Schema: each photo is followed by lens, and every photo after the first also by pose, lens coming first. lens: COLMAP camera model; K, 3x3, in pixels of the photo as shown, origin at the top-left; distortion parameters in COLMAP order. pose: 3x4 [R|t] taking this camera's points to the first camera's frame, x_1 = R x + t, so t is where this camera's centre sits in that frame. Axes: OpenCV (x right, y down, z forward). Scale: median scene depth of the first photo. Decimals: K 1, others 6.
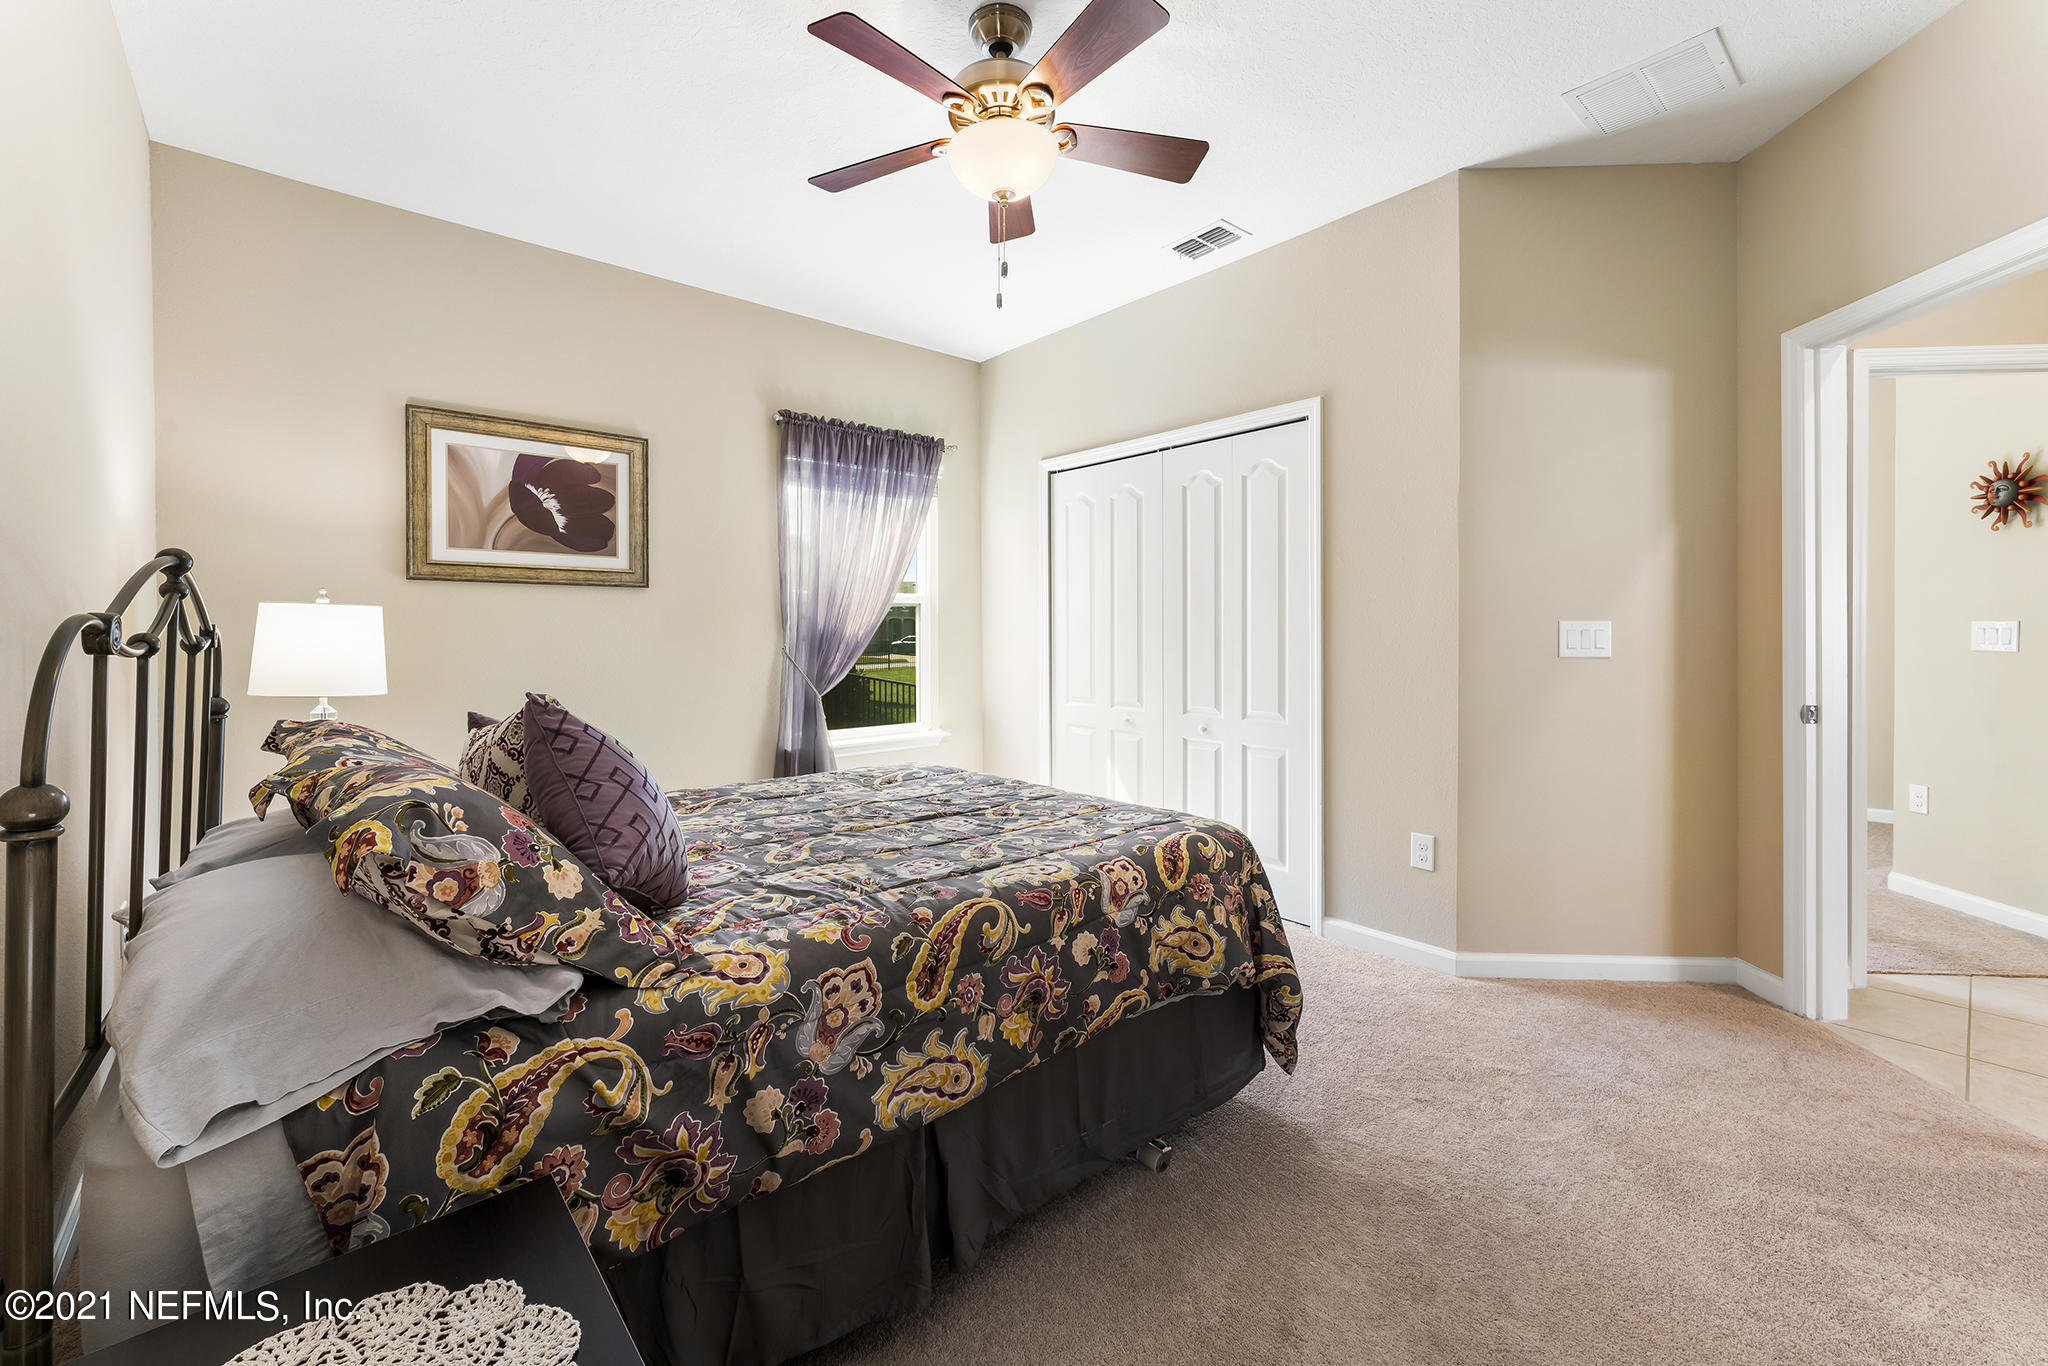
lens RADIAL K [[831.5, 0, 1020.1], [0, 831.5, 635.5], [0, 0, 1]] dist [0.000415, 0.000034]
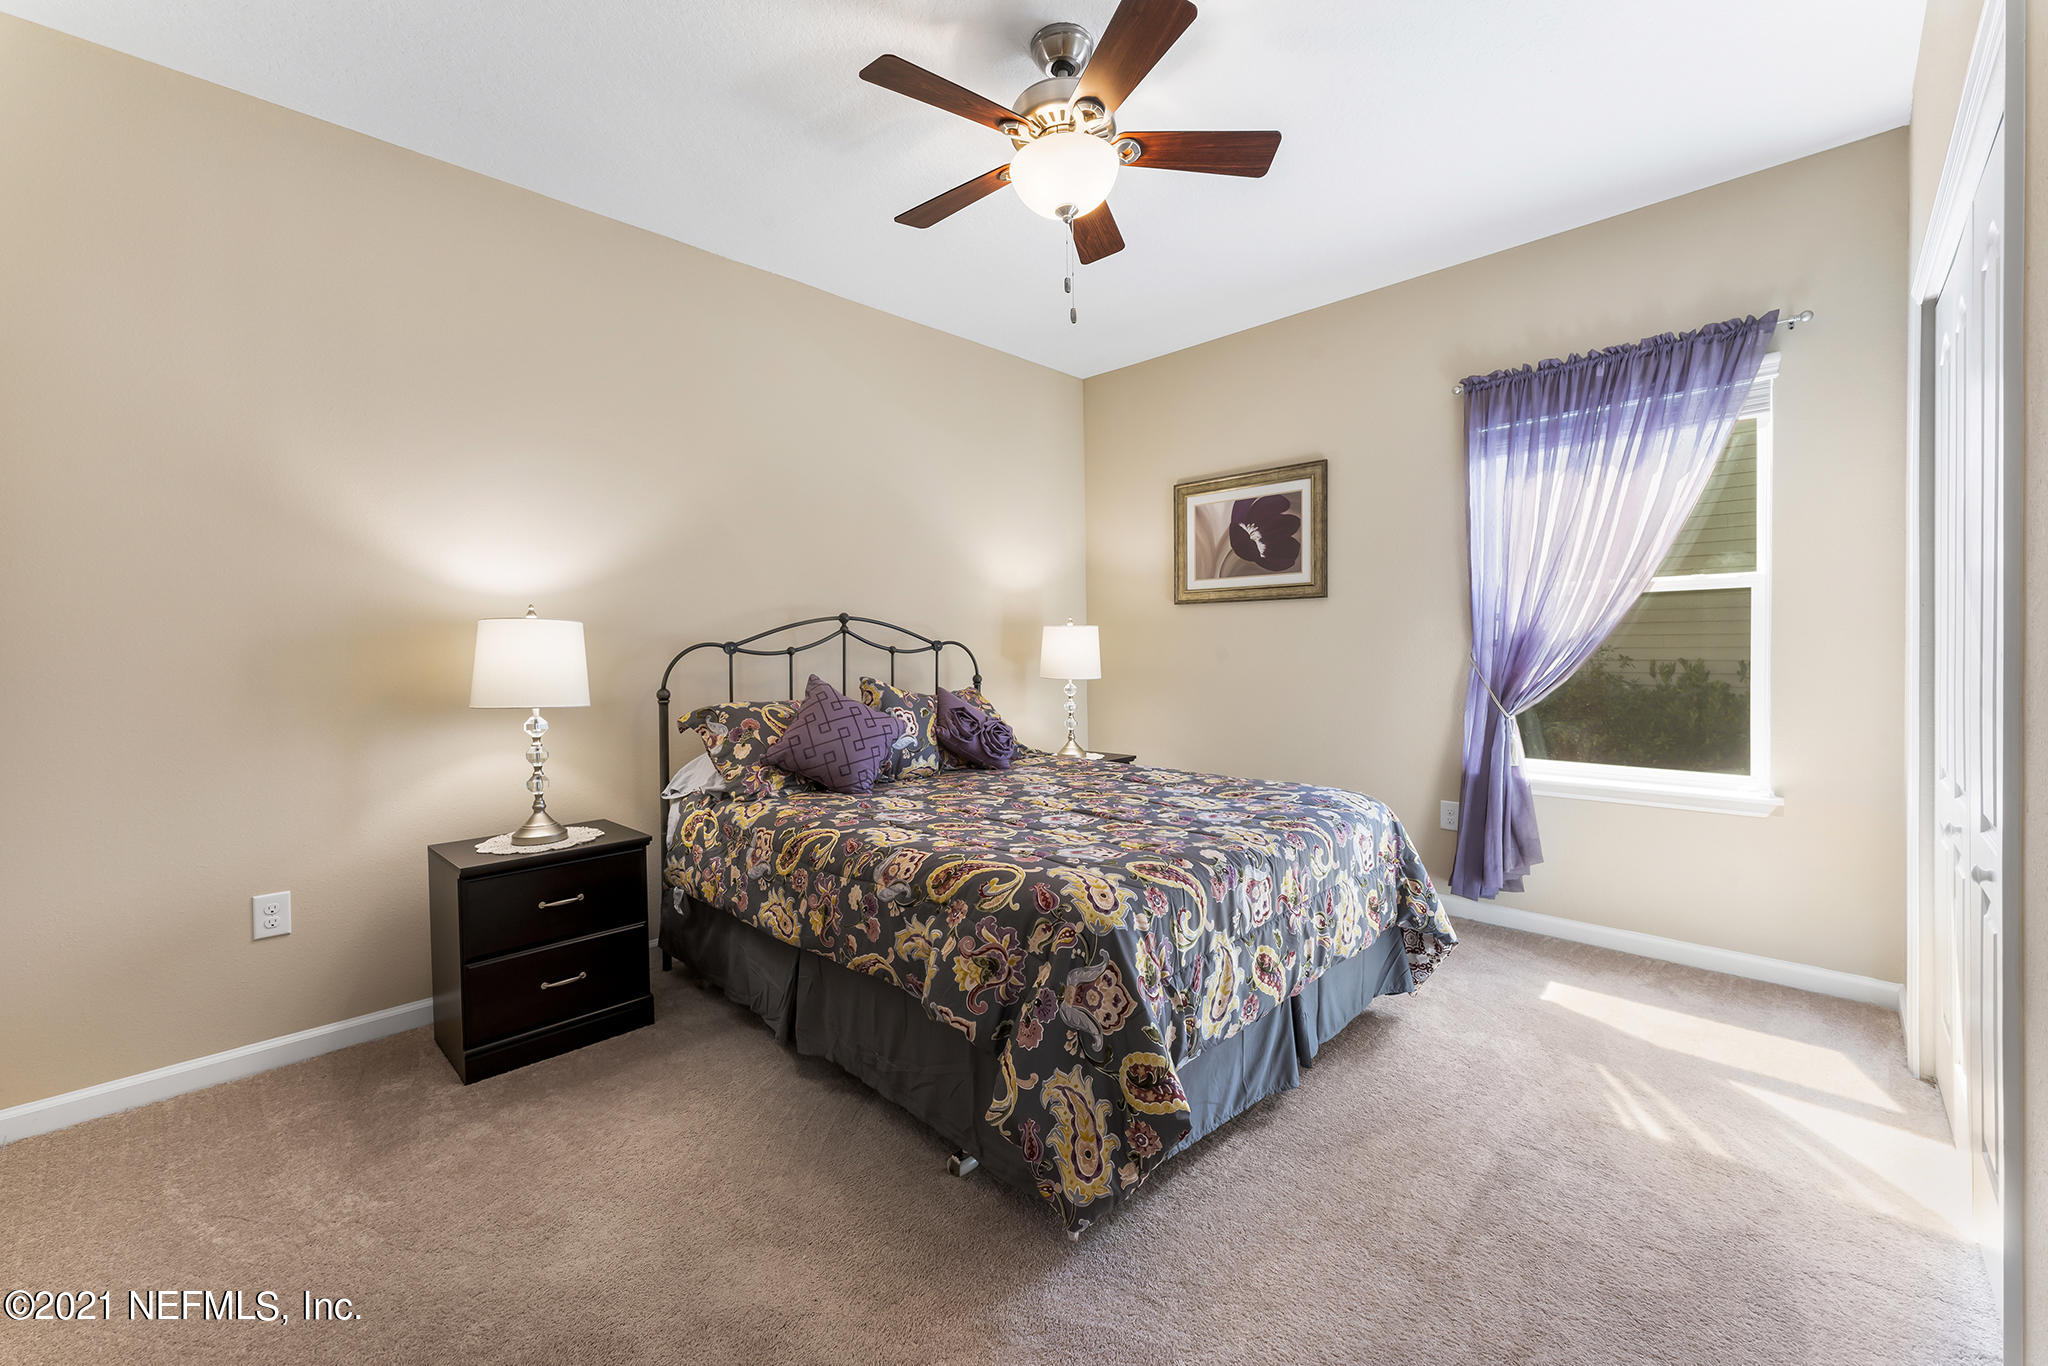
lens RADIAL K [[830.3, 0, 999.8], [0, 830.3, 650.1], [0, 0, 1]] dist [-0.000136, 0.000018]
pose [[0.060423, 0.010140, -0.998121, 0.654132], [0.010780, 0.999883, 0.010811, -0.005815], [0.998115, -0.011413, 0.060307, 0.555704]]
